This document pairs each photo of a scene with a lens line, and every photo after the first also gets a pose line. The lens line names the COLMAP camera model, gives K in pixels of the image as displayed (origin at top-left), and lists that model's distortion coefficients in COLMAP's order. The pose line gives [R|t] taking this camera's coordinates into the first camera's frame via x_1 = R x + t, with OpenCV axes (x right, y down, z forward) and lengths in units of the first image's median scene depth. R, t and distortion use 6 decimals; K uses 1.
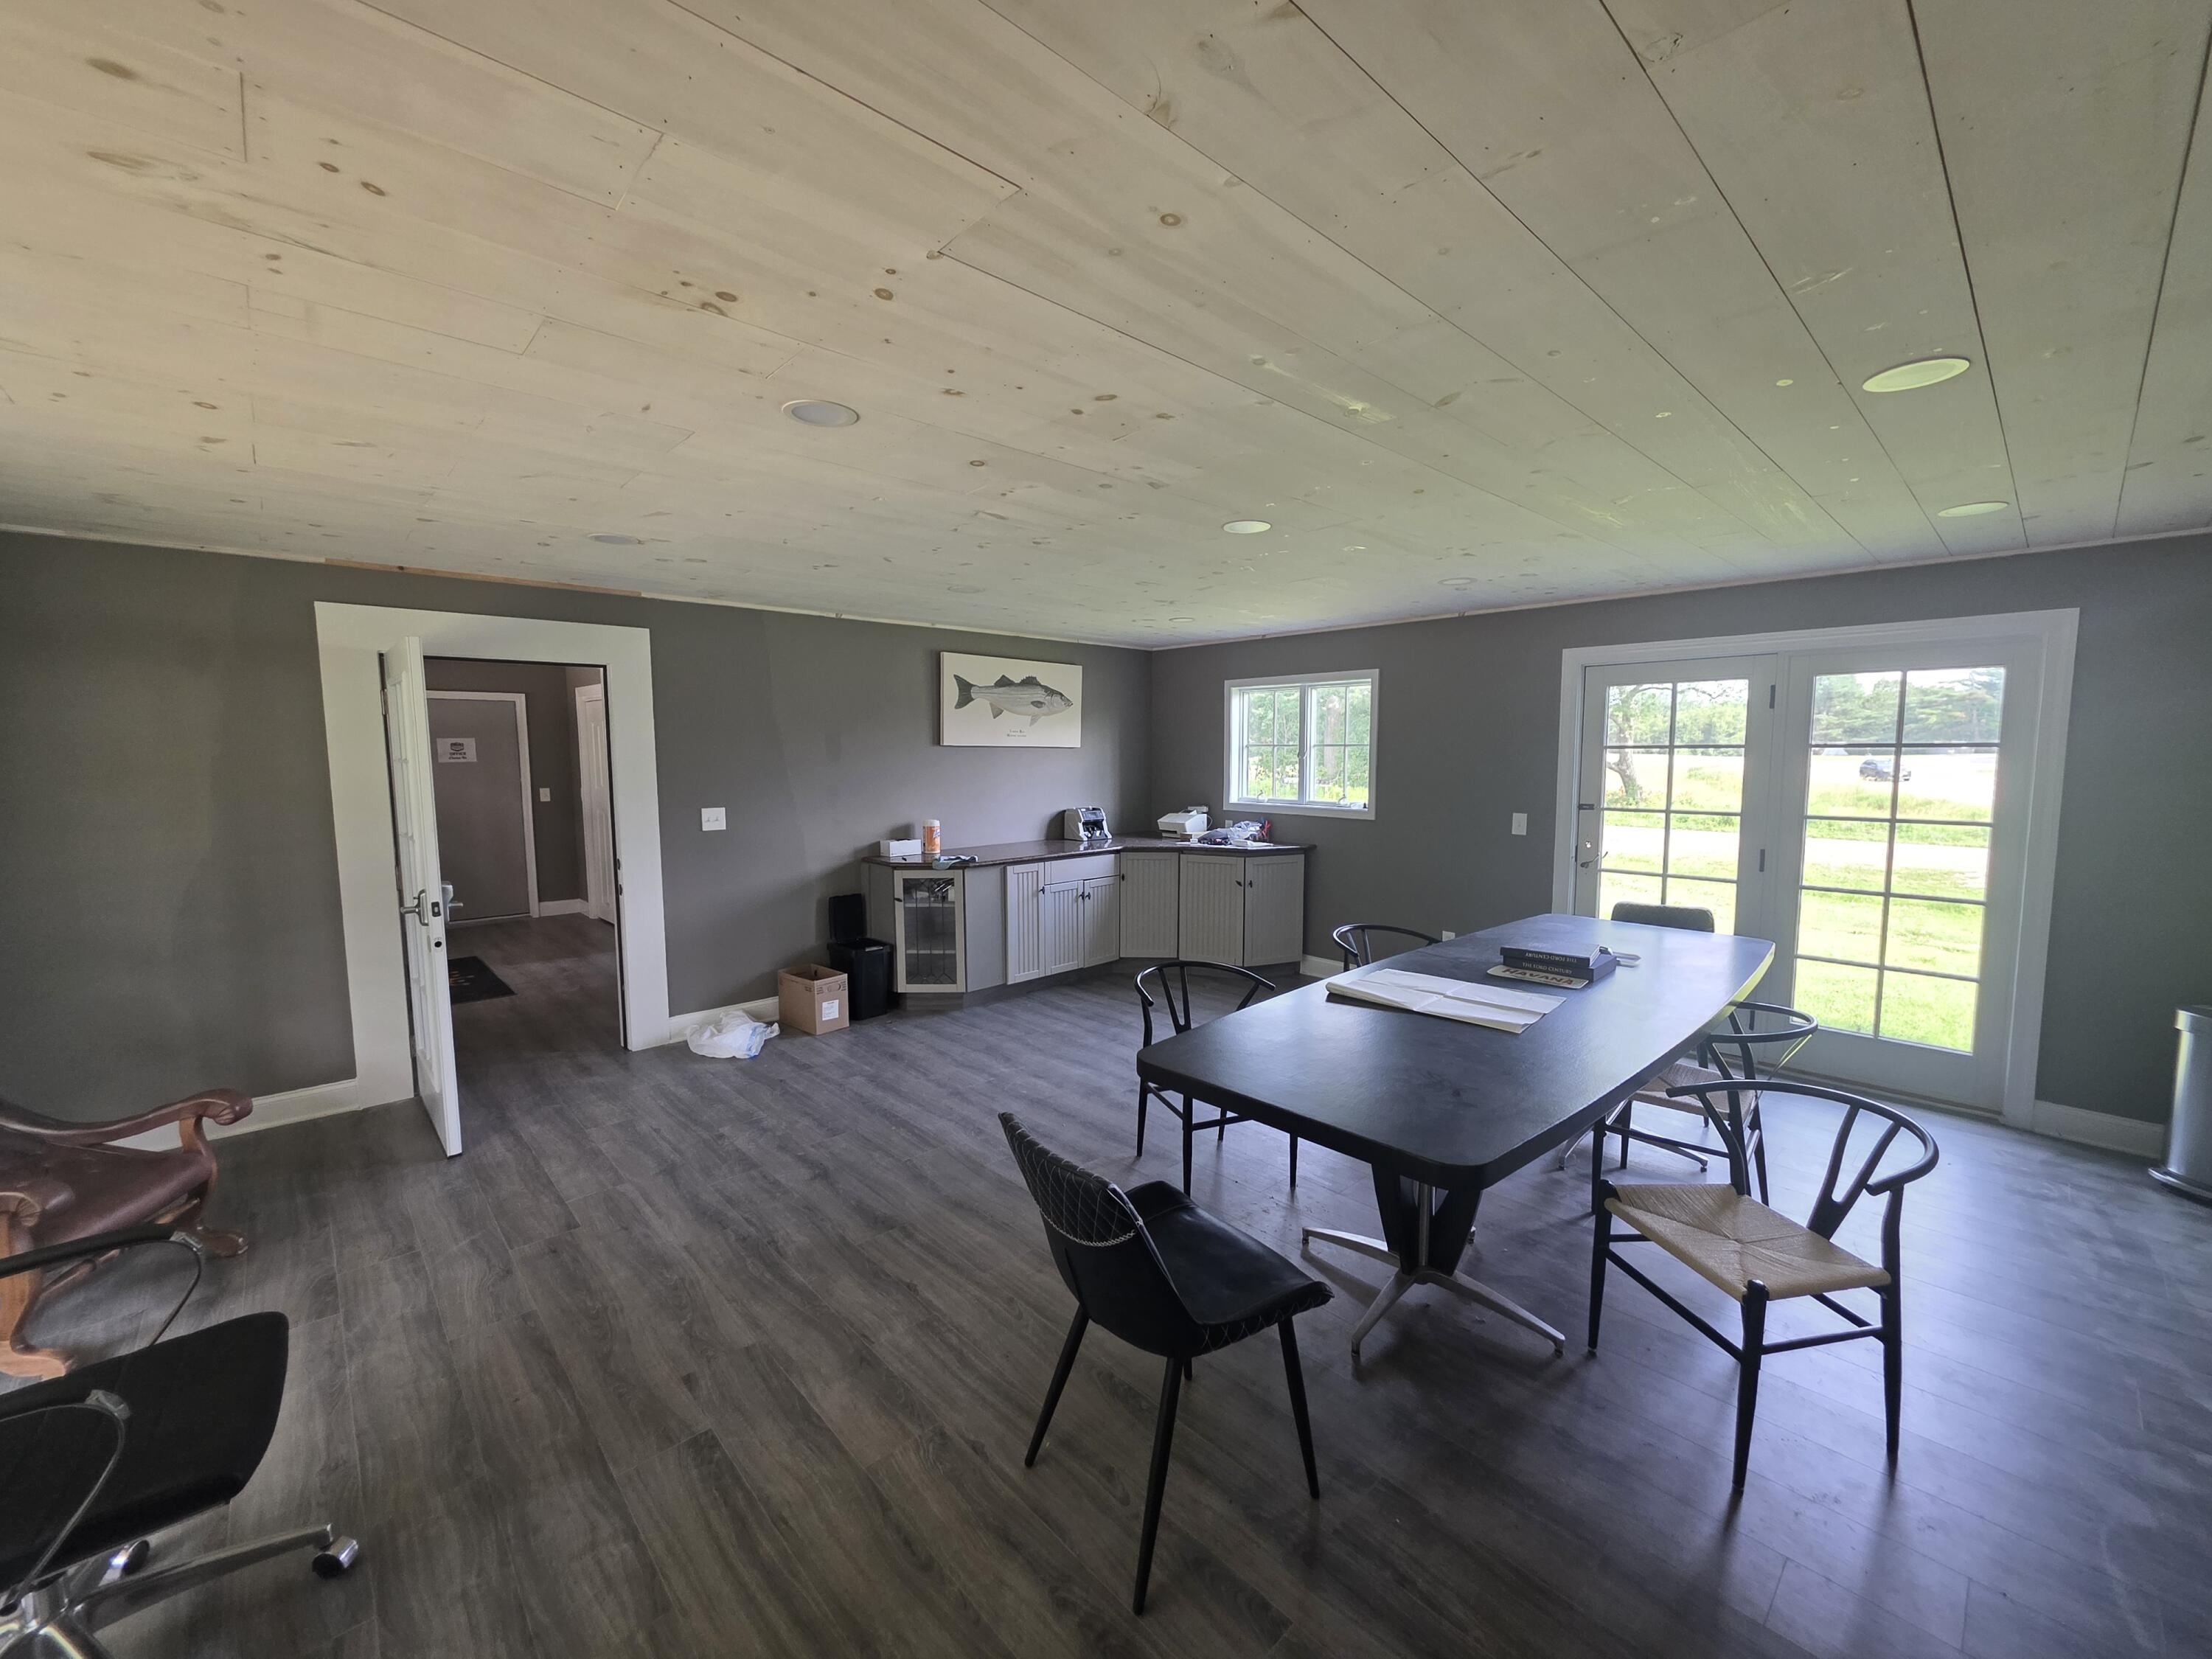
lens RADIAL K [[886.9, 0, 1111.7], [0, 886.9, 833.0], [0, 0, 1]] dist [0.003936, 0.000257]
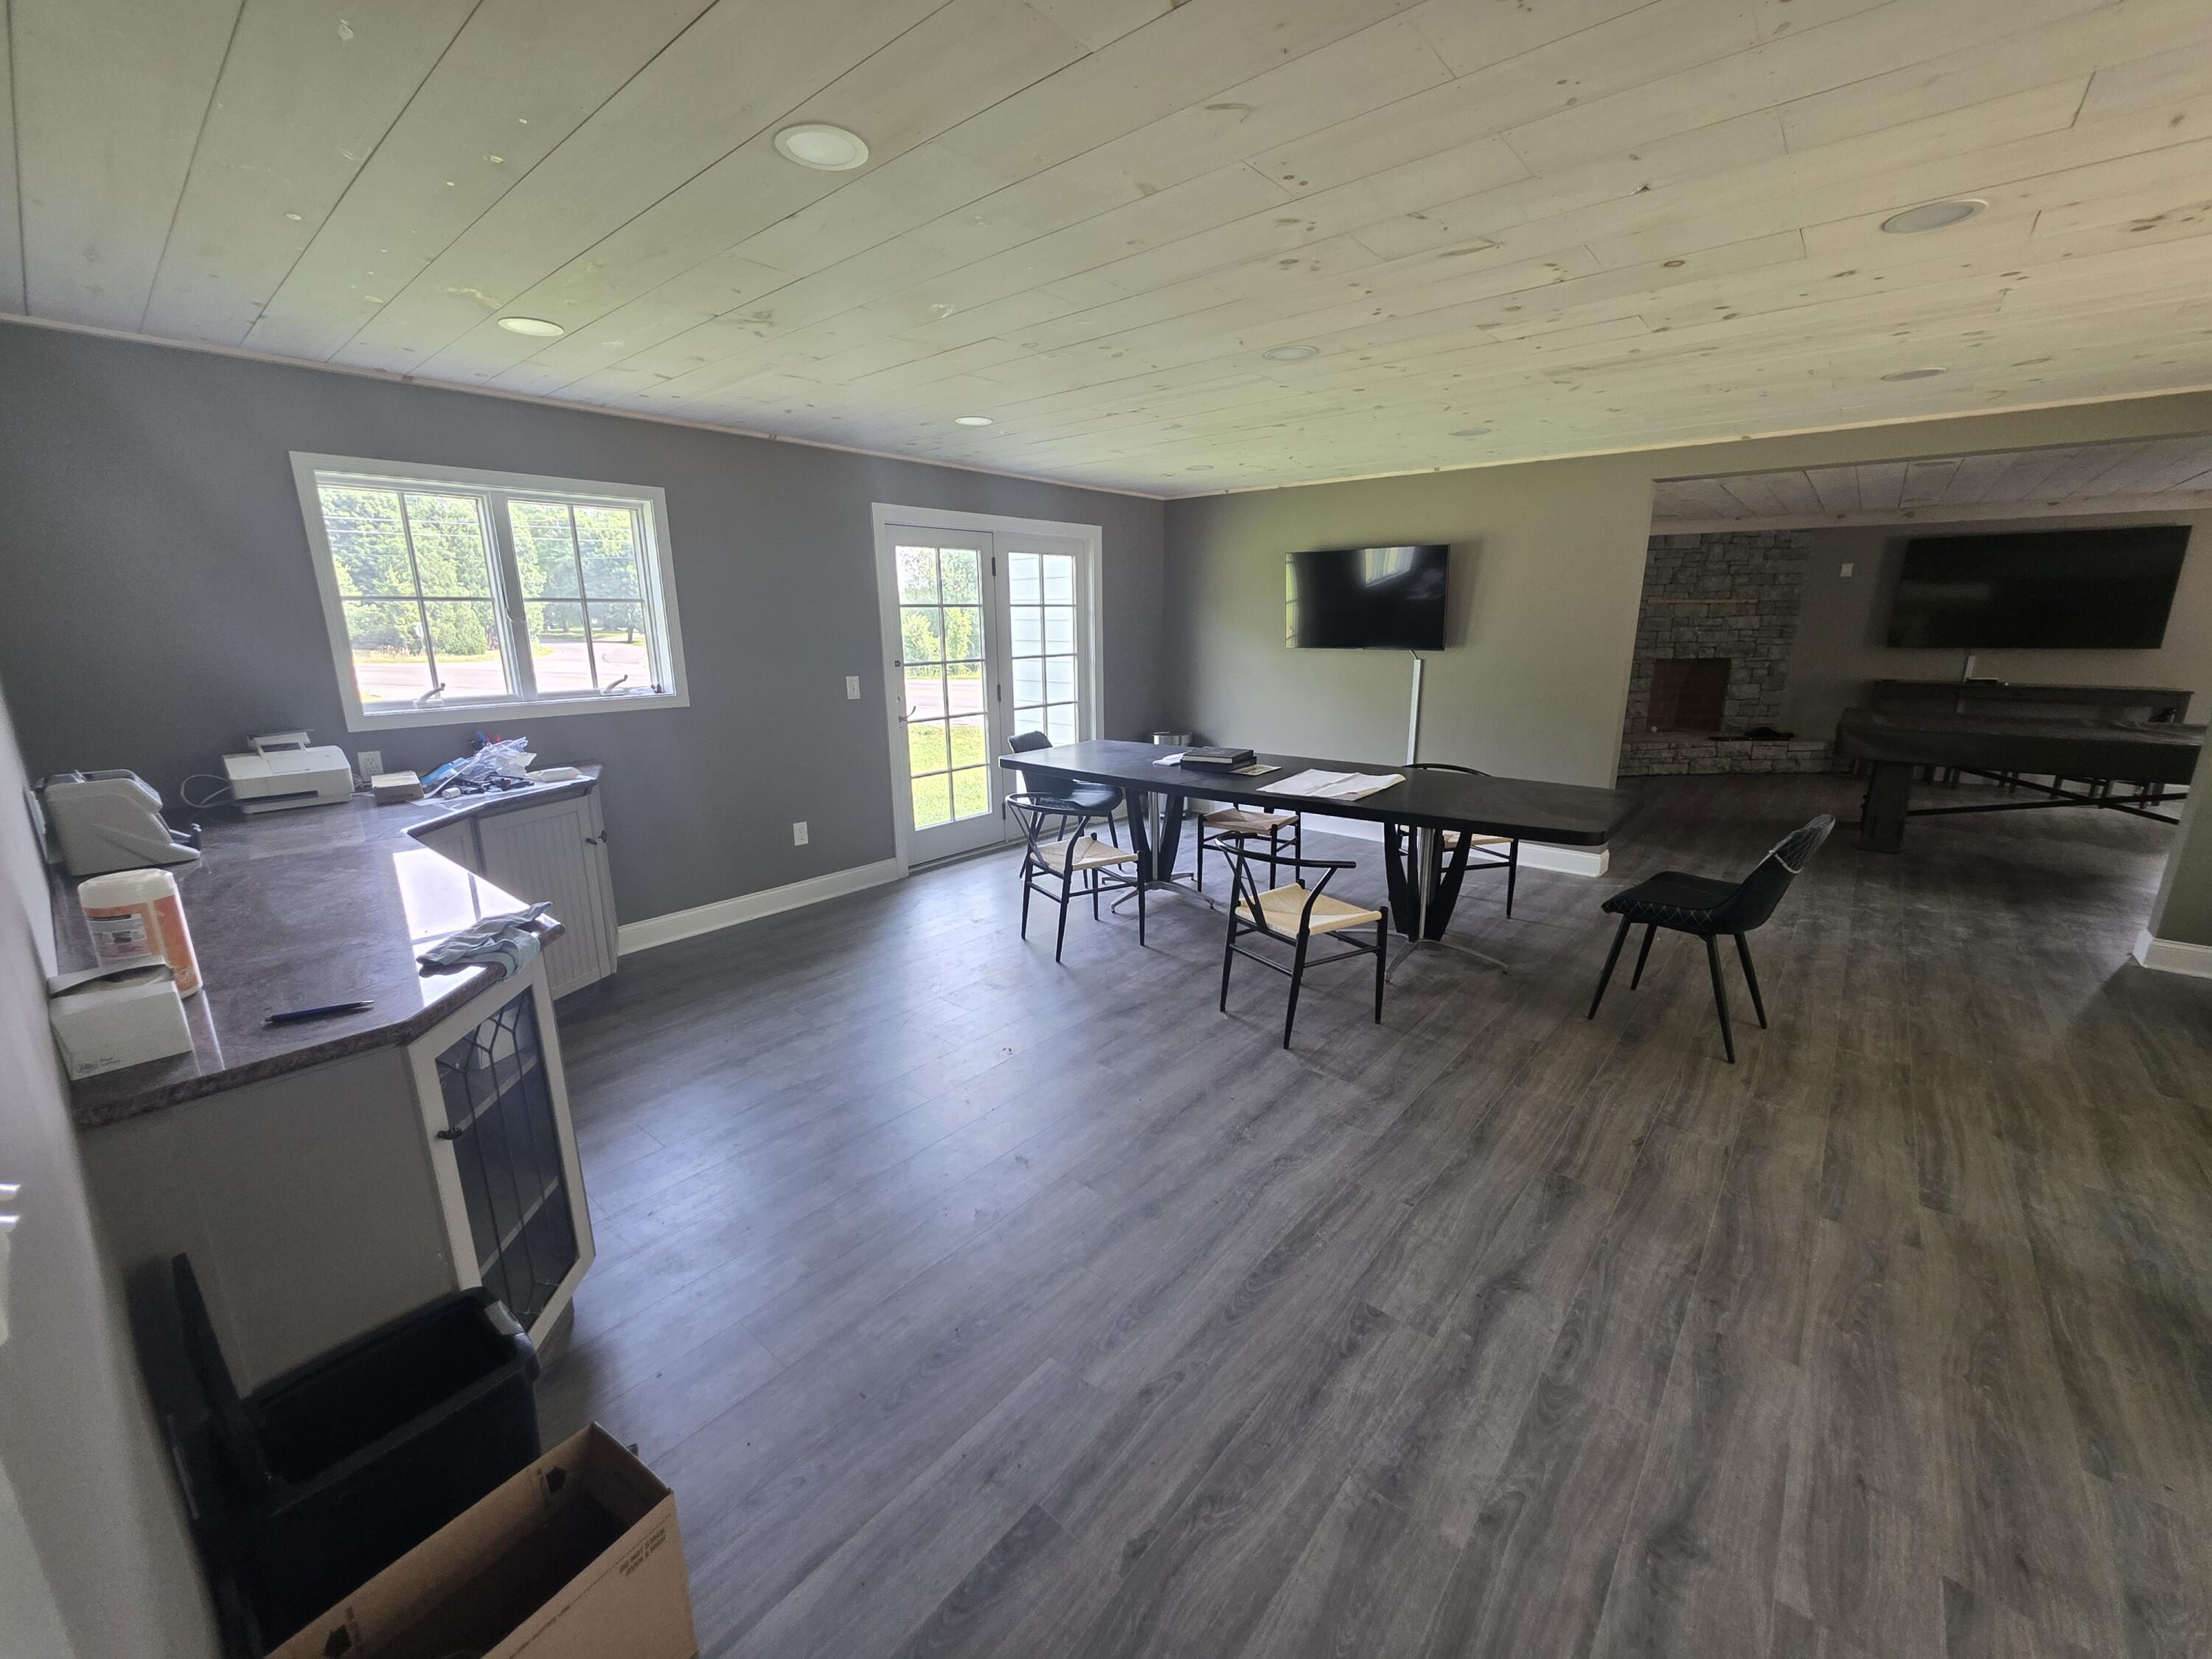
lens RADIAL K [[886.9, 0, 1112.6], [0, 886.9, 832.9], [0, 0, 1]] dist [0.003936, 0.000257]
pose [[-0.115673, -0.233682, 0.965408, -0.920697], [0.098609, 0.964429, 0.245260, -0.114143], [-0.988380, 0.123568, -0.088515, 1.440886]]
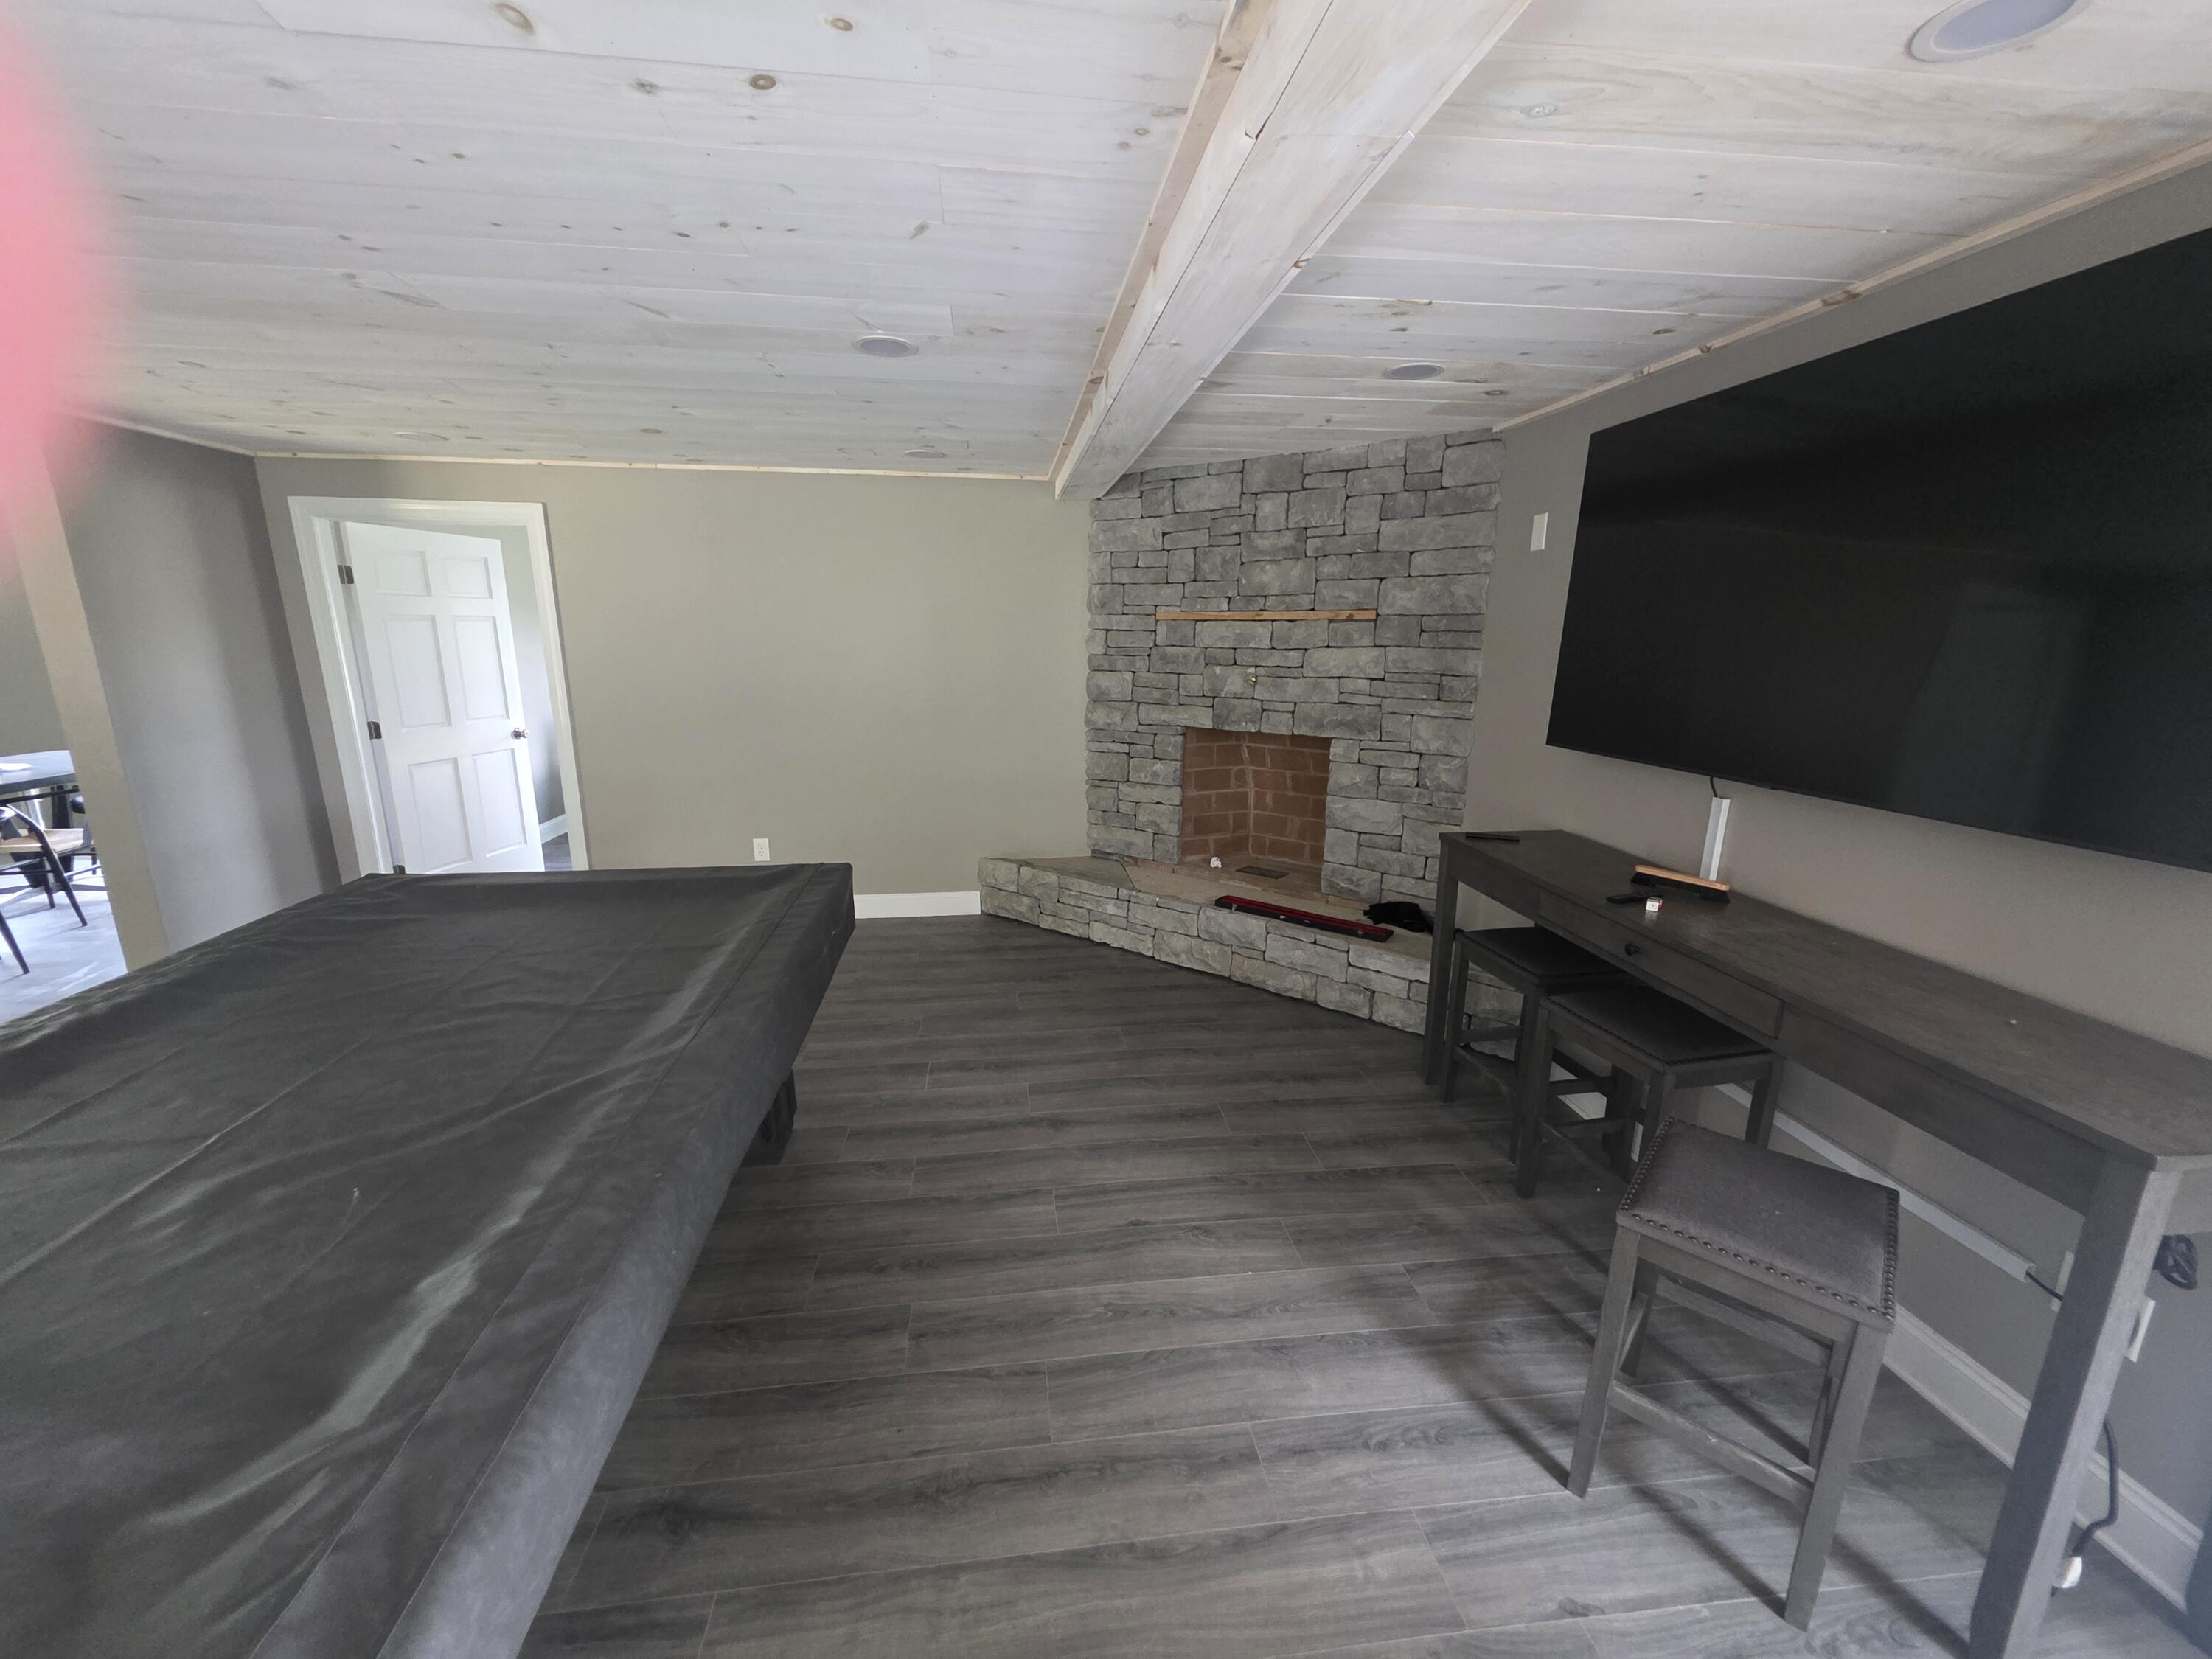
lens RADIAL K [[886.9, 0, 1100.7], [0, 886.9, 835.3], [0, 0, 1]] dist [0.003936, 0.000257]
pose [[0.592242, -0.178238, 0.785799, -0.712686], [0.069820, 0.982911, 0.170326, -0.077278], [-0.802729, -0.046010, 0.594566, 1.025571]]
